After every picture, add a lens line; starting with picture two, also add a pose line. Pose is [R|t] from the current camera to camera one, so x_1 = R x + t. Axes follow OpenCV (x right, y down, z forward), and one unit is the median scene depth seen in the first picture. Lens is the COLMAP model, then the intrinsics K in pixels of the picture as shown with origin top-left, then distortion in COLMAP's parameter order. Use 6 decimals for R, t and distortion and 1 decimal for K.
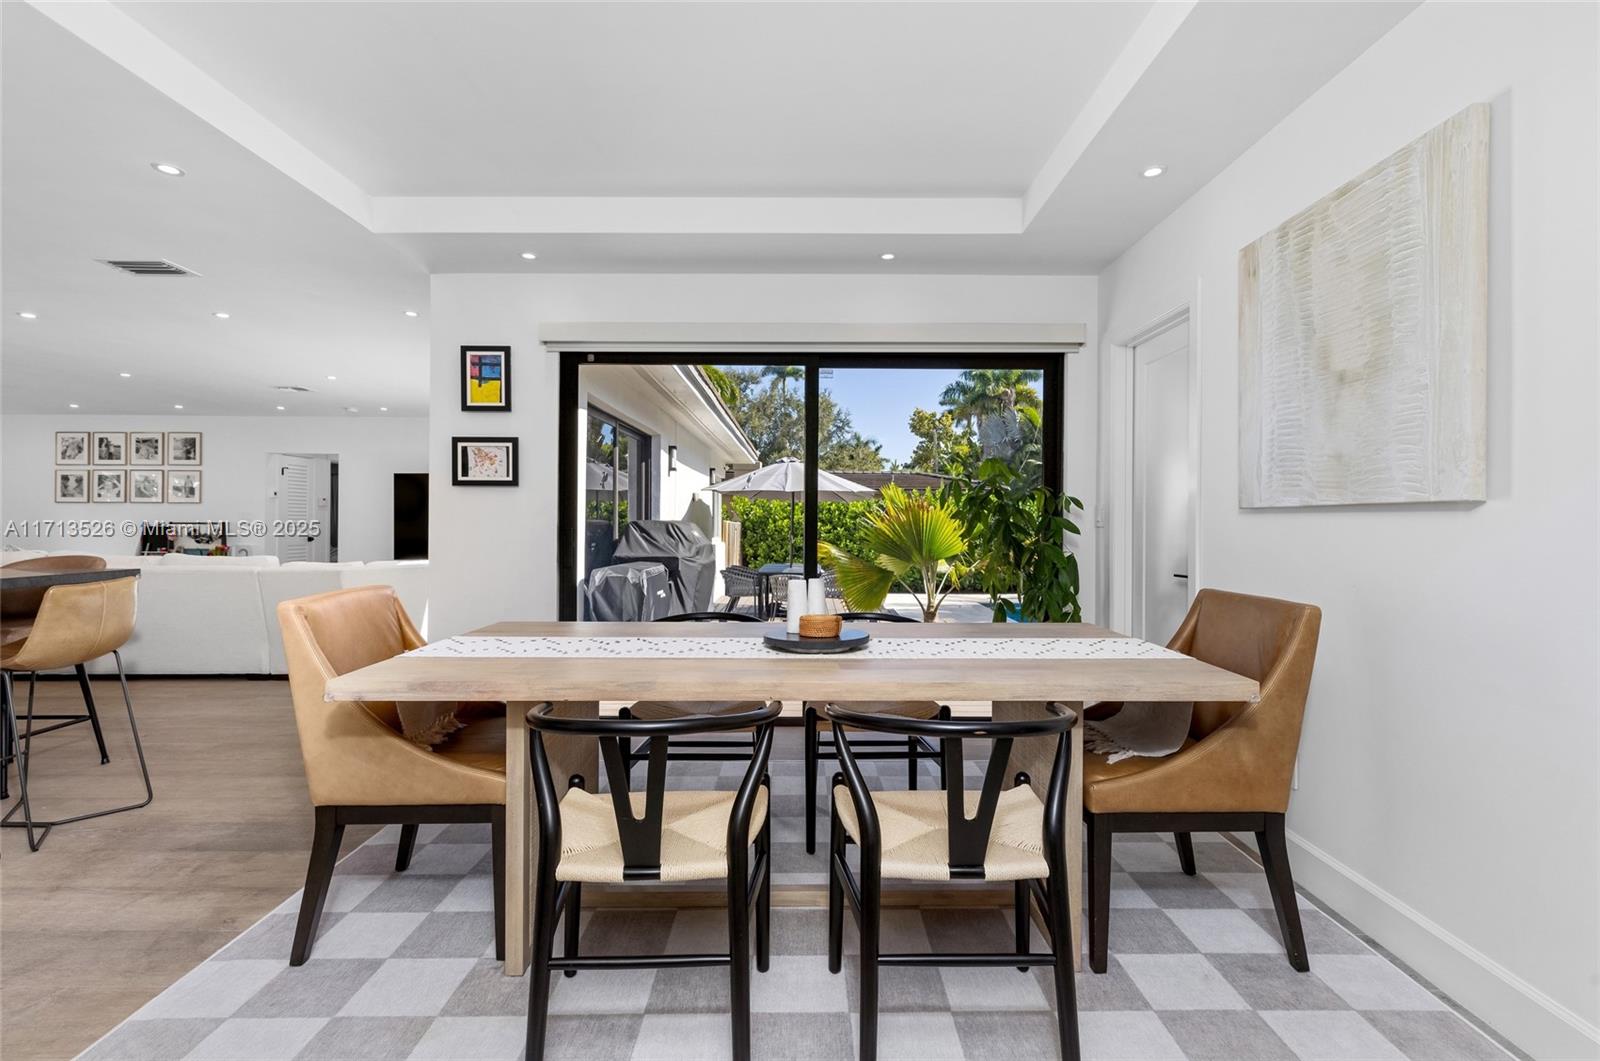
lens RADIAL K [[729.8, 0, 809.0], [0, 729.8, 522.2], [0, 0, 1]] dist [0.004318, -0.001669]
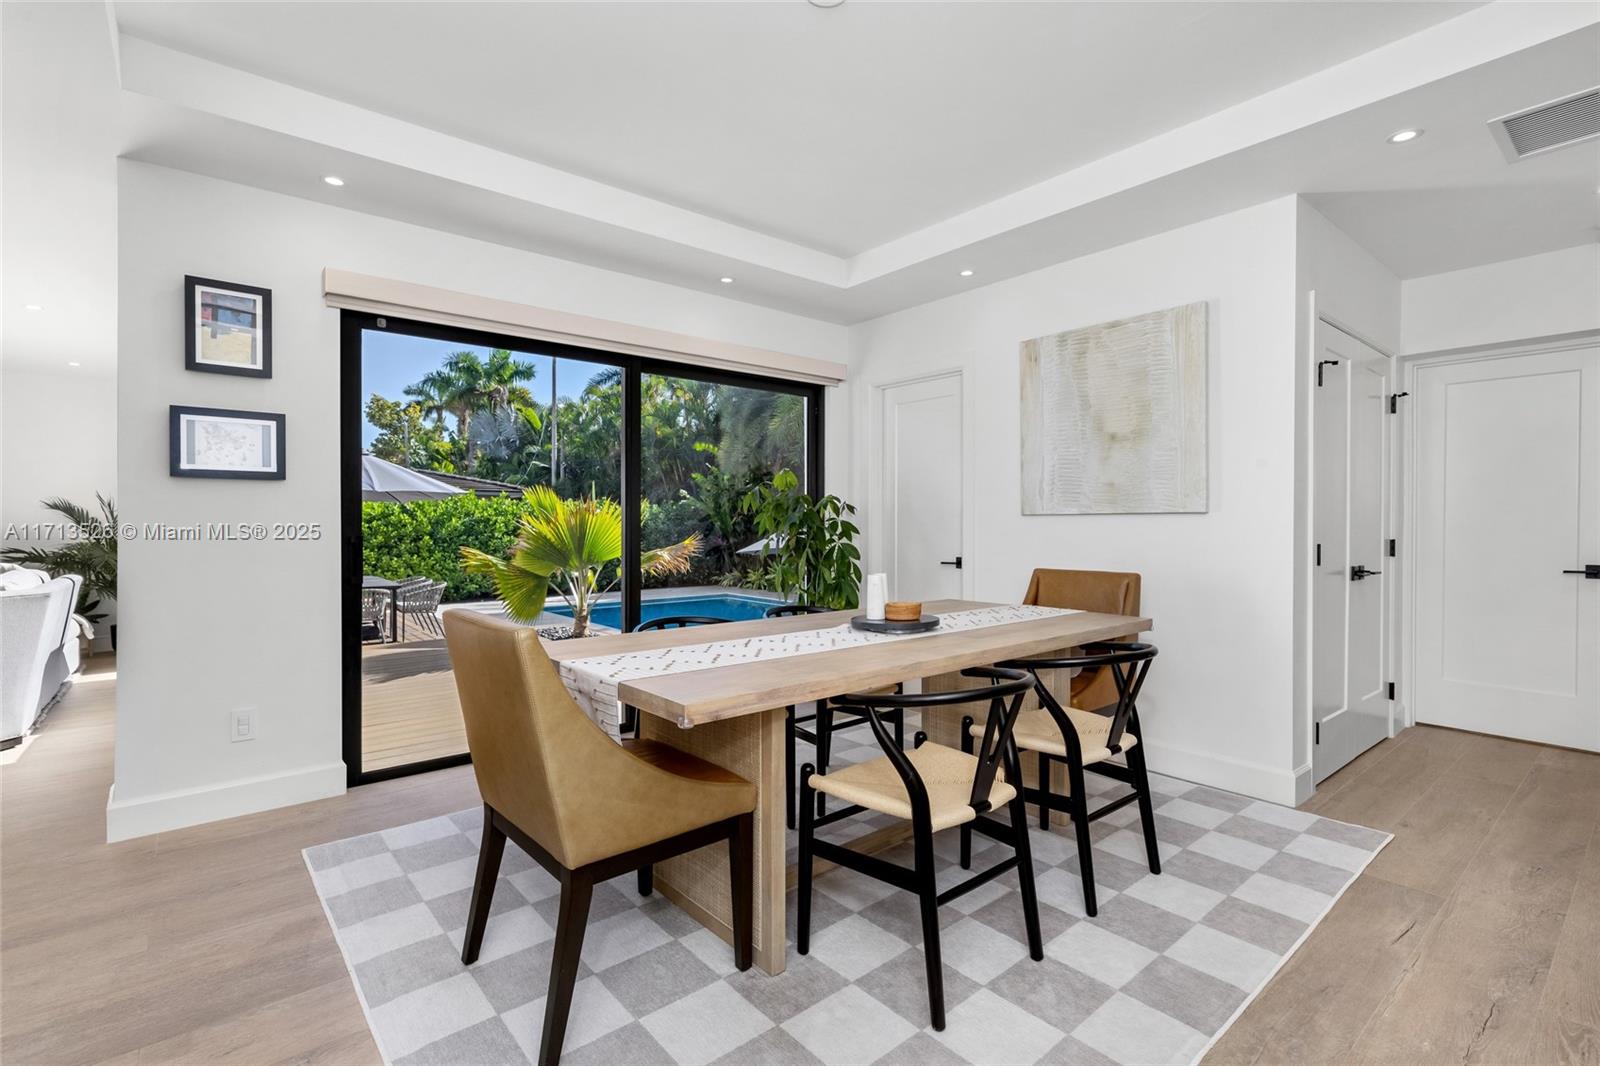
lens RADIAL K [[729.8, 0, 800.9], [0, 729.8, 527.2], [0, 0, 1]] dist [0.004318, -0.001669]
pose [[0.771048, -0.007384, 0.636735, -0.466120], [0.005210, 0.999972, 0.005287, -0.002608], [-0.636756, -0.000759, 0.771065, 0.090087]]
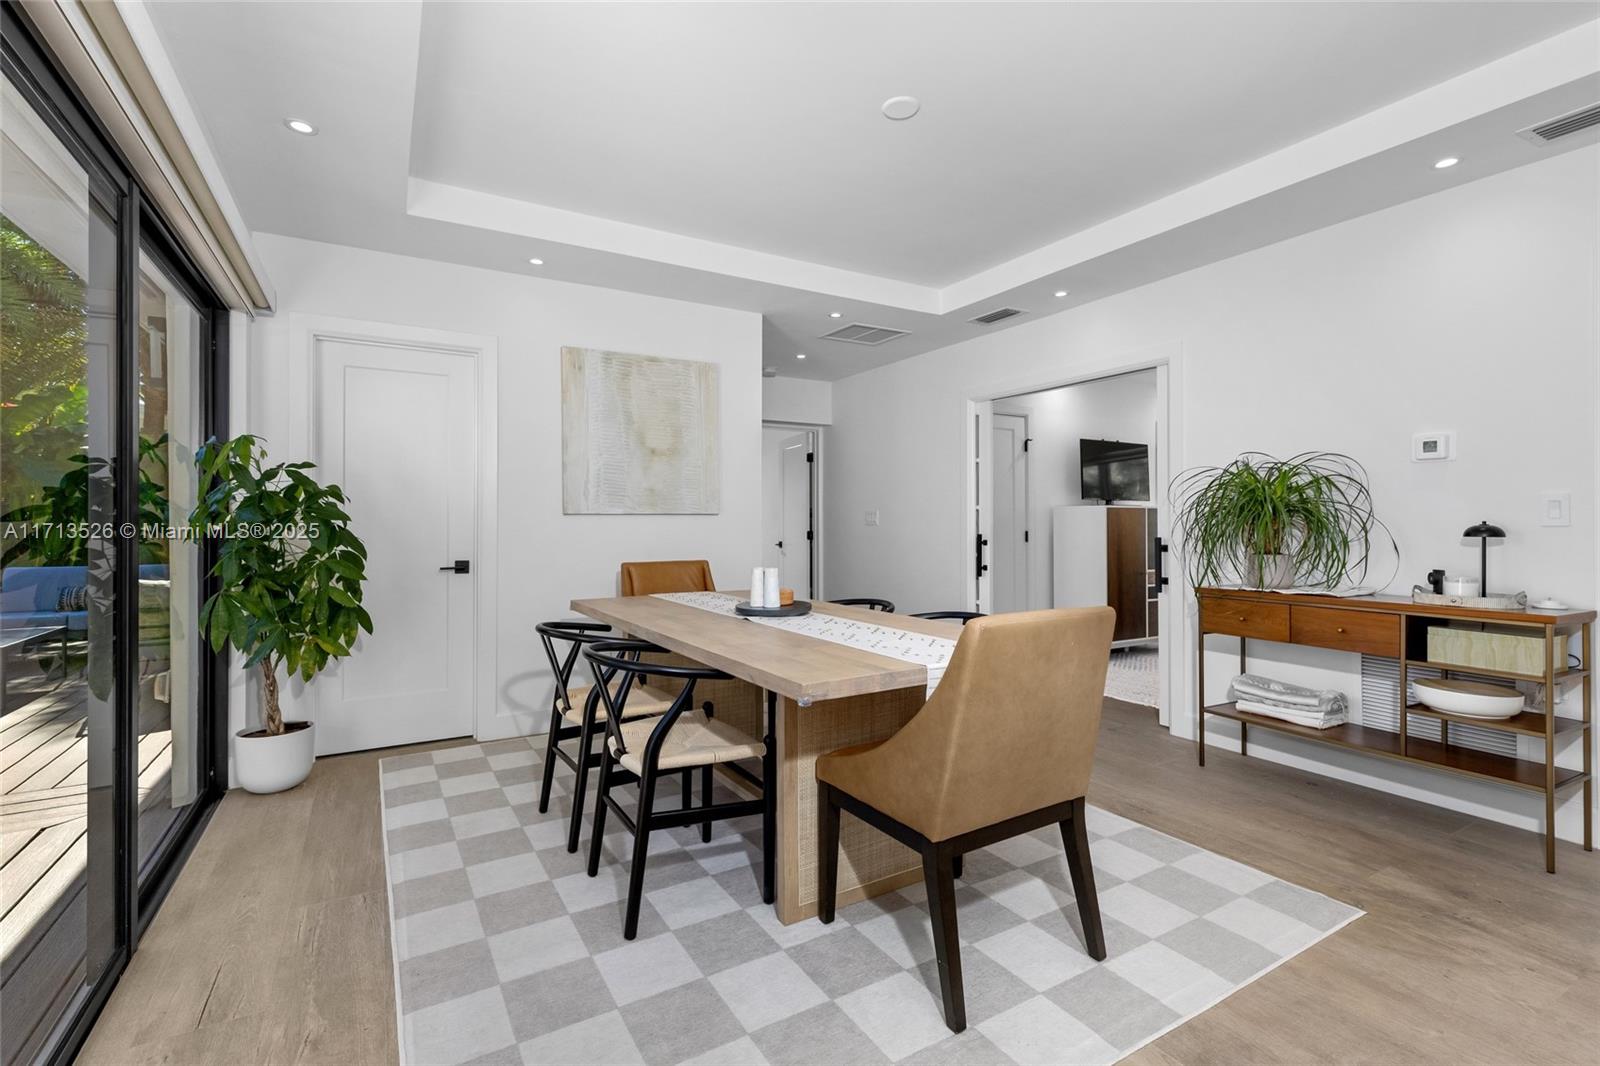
lens RADIAL K [[716.3, 0, 797.4], [0, 716.3, 524.8], [0, 0, 1]] dist [-0.002799, 0.001805]
pose [[-0.499383, -0.006412, 0.866358, -0.633736], [0.001822, 0.999963, 0.008451, -0.005197], [-0.866379, 0.005799, -0.499353, 0.872483]]
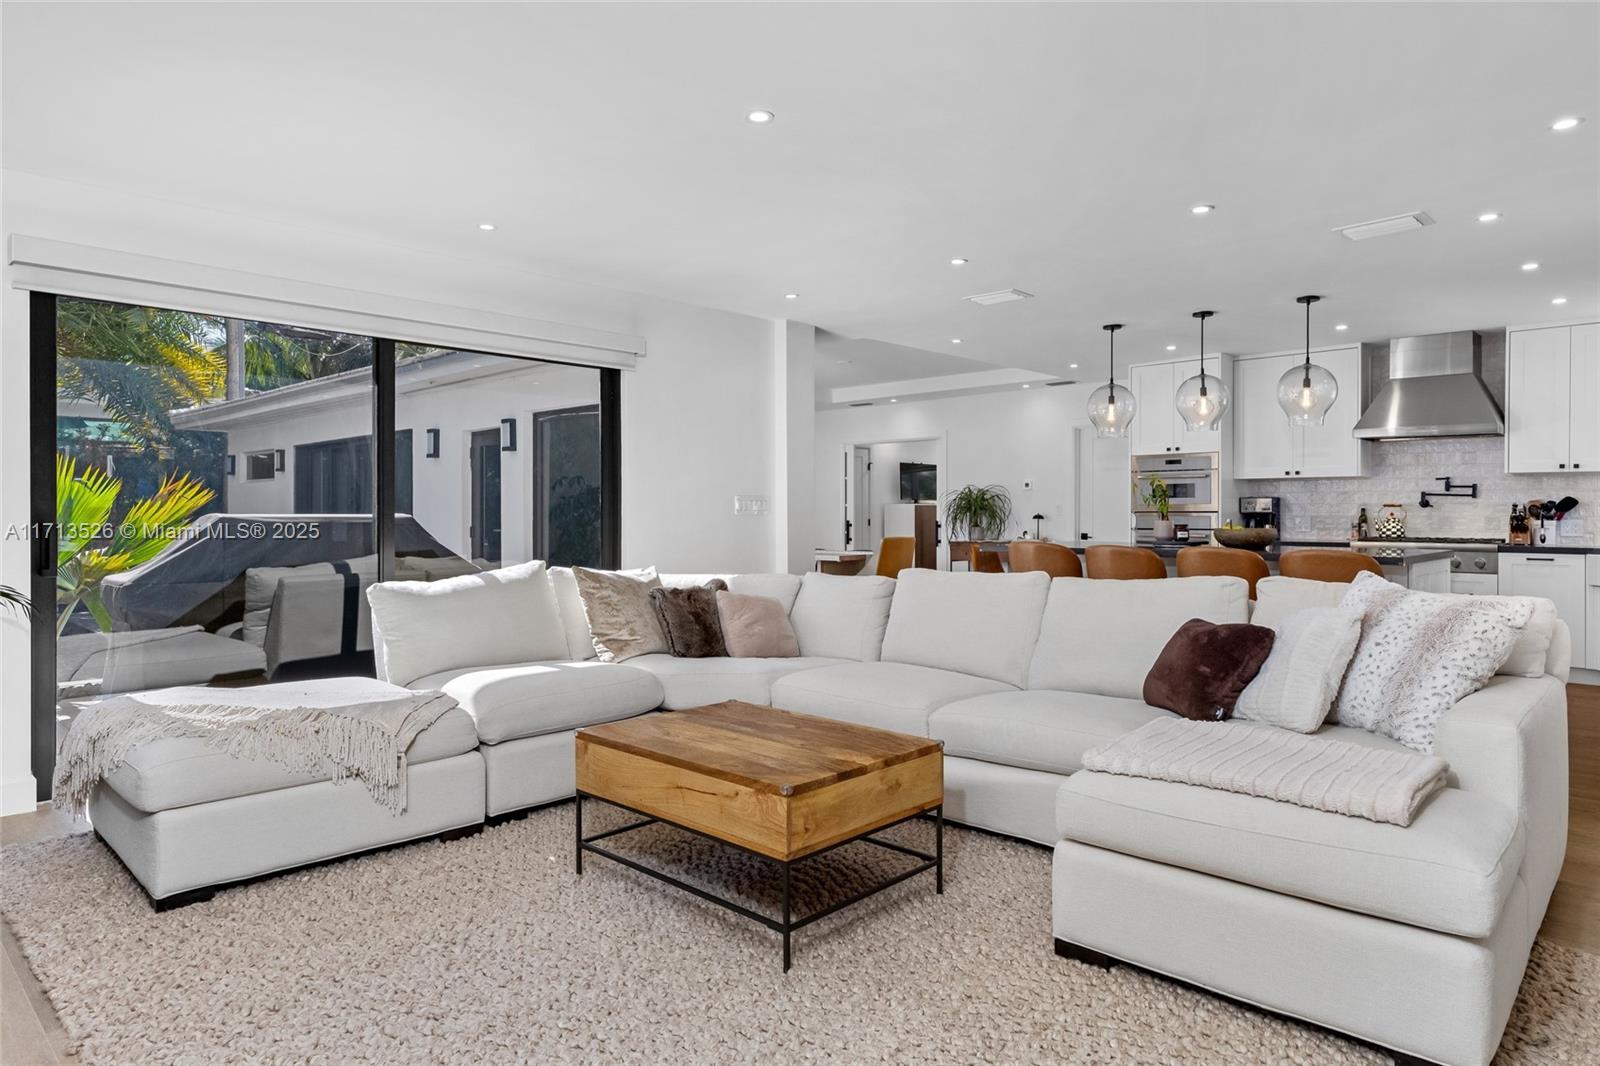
lens RADIAL K [[954.6, 0, 796.2], [0, 954.6, 514.8], [0, 0, 1]] dist [0.005432, 0.001397]
pose [[-0.717413, -0.005188, 0.696629, -1.677672], [-0.001349, 0.999981, 0.006058, -0.012512], [-0.696647, 0.003406, -0.717406, 2.237598]]
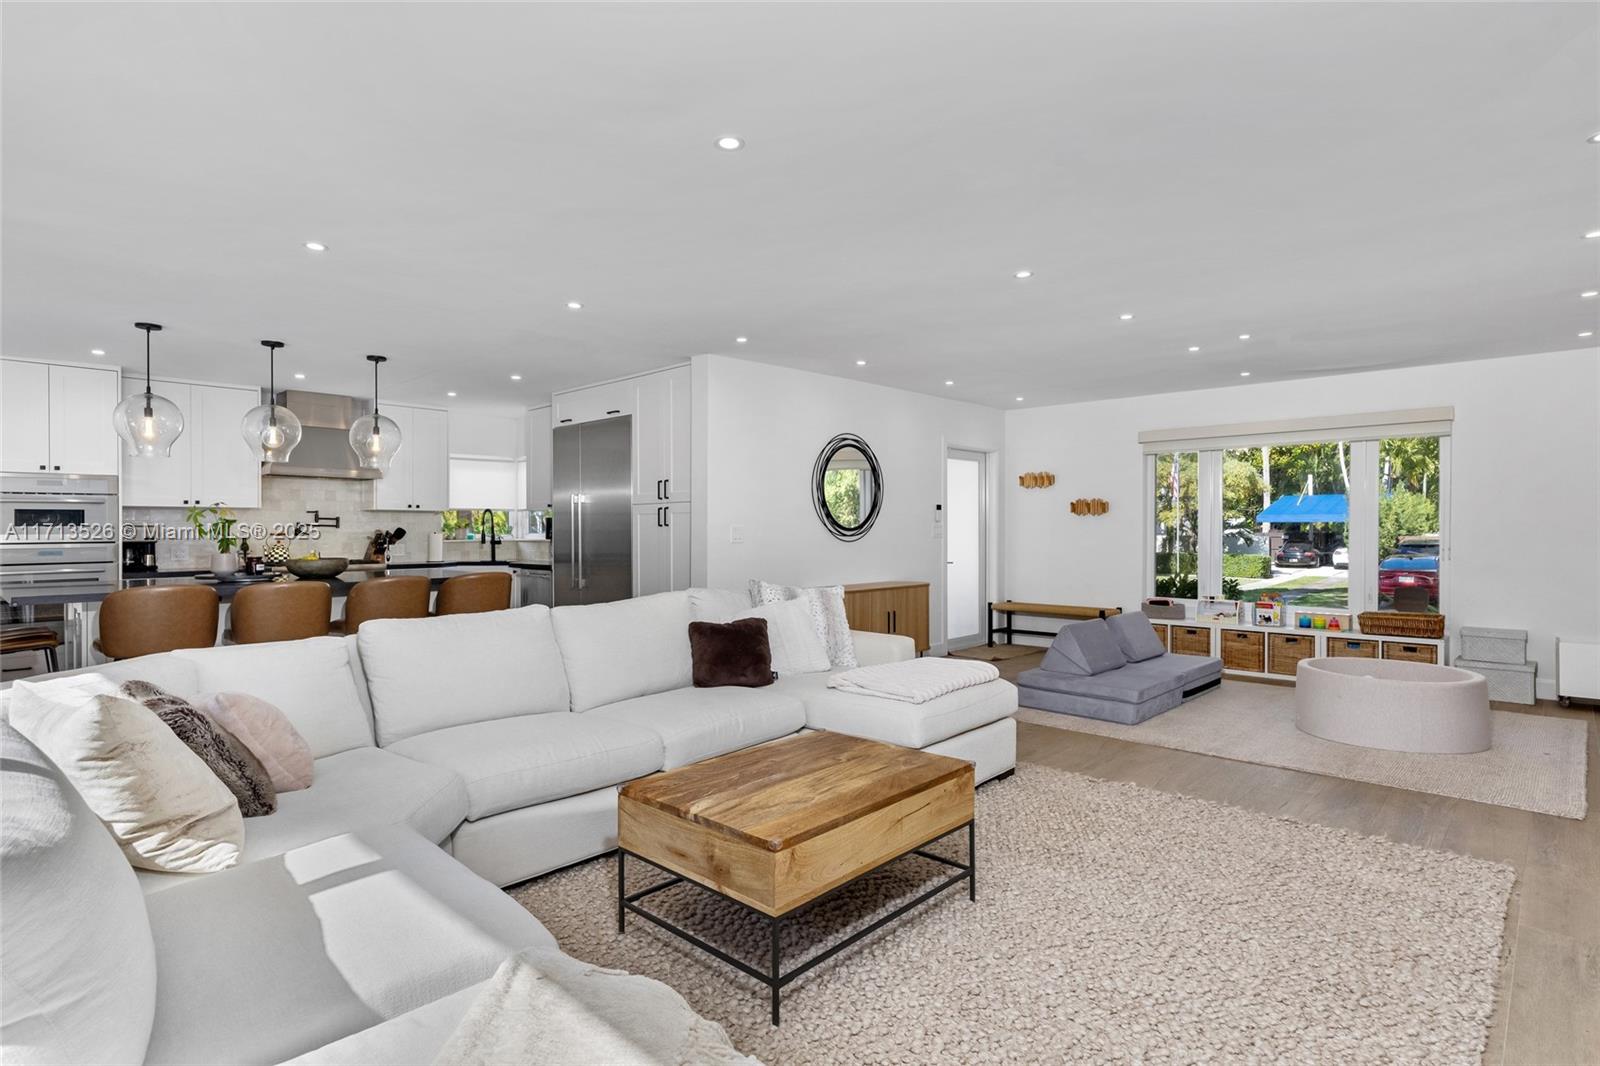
lens RADIAL K [[814.4, 0, 800.5], [0, 814.4, 532.1], [0, 0, 1]] dist [-0.002563, 0.001549]
pose [[-0.688685, 0.002069, -0.725058, -0.678929], [-0.000174, 0.999995, 0.003018, -0.031688], [0.725061, 0.002204, -0.688681, 2.176367]]
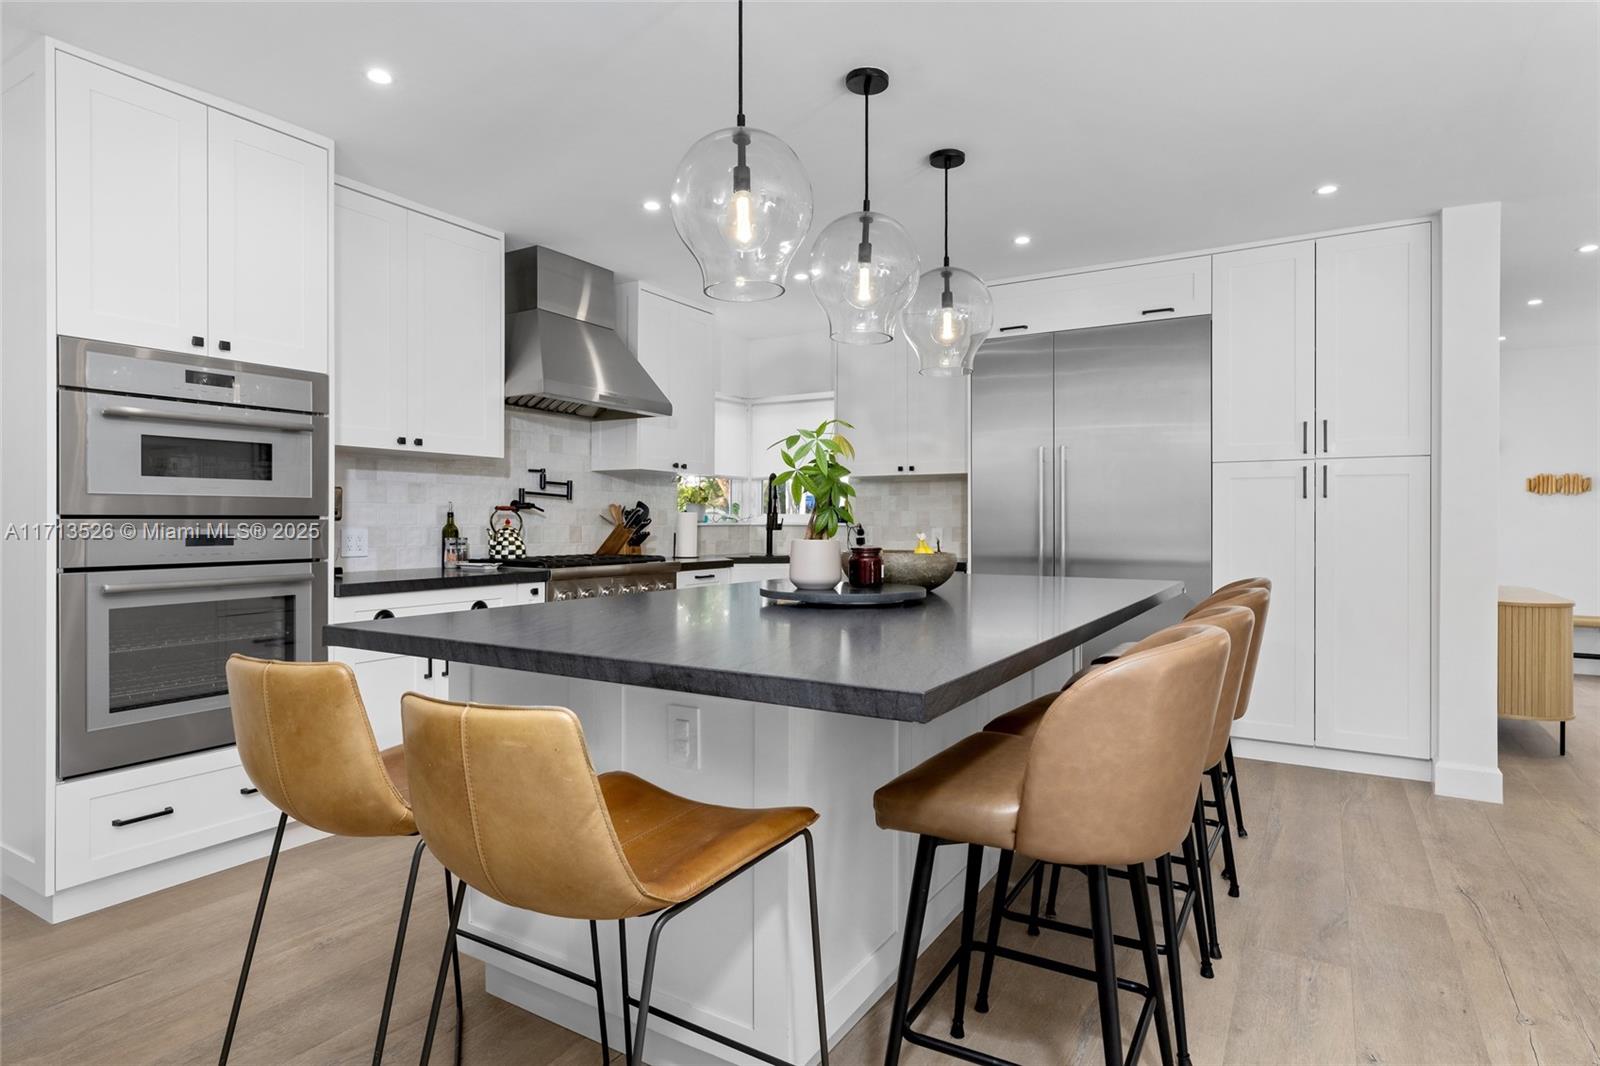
lens RADIAL K [[861.3, 0, 797.3], [0, 861.3, 522.8], [0, 0, 1]] dist [0.000869, -0.000623]
pose [[-0.520944, -0.002999, -0.853585, -0.472396], [-0.005460, 0.999985, -0.000181, -0.005149], [0.853573, 0.004566, -0.520953, 0.915414]]
